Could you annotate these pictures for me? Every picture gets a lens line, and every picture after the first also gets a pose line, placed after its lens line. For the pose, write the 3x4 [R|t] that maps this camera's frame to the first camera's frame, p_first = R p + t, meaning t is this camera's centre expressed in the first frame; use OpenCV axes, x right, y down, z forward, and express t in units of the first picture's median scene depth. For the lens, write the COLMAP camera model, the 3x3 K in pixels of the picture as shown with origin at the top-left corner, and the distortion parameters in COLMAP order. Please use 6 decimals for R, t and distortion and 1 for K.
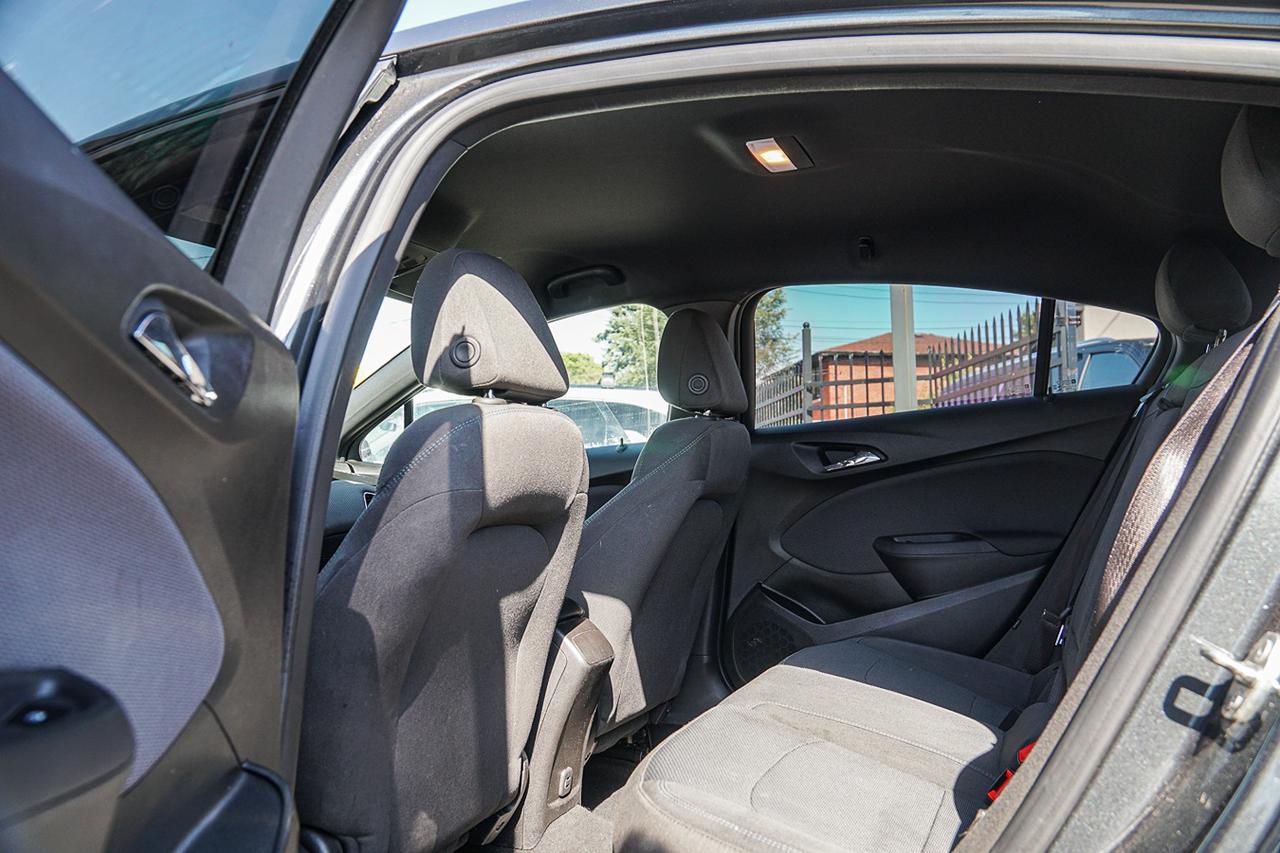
lens RADIAL K [[999.5, 0, 640.0], [0, 999.5, 426.5], [0, 0, 1]] dist [-0.138466, 0.107247]
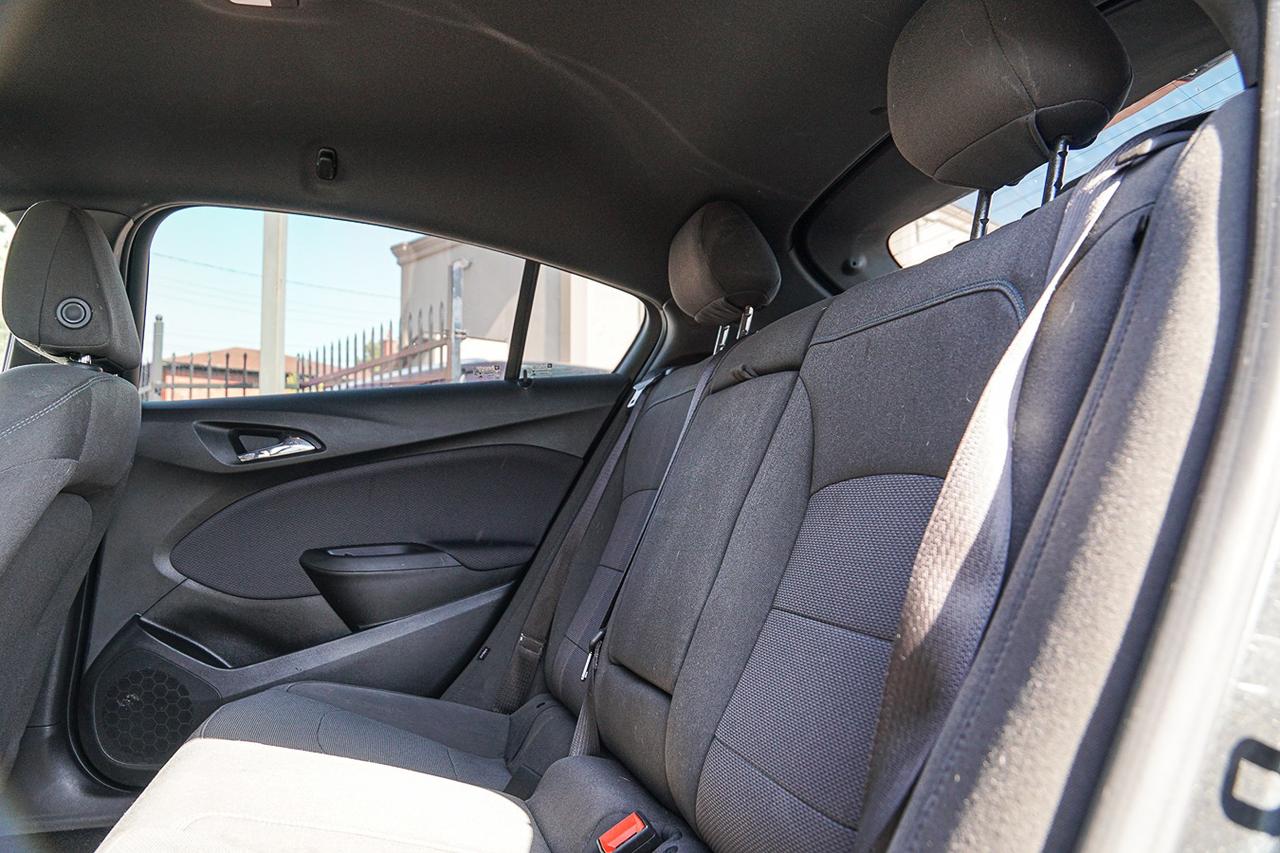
lens RADIAL K [[999.5, 0, 640.0], [0, 999.5, 426.5], [0, 0, 1]] dist [-0.138466, 0.107247]
pose [[0.795247, 0.052580, 0.604002, -0.020440], [-0.038466, 0.998601, -0.036285, 0.034544], [-0.605064, 0.005622, 0.796157, 0.240118]]
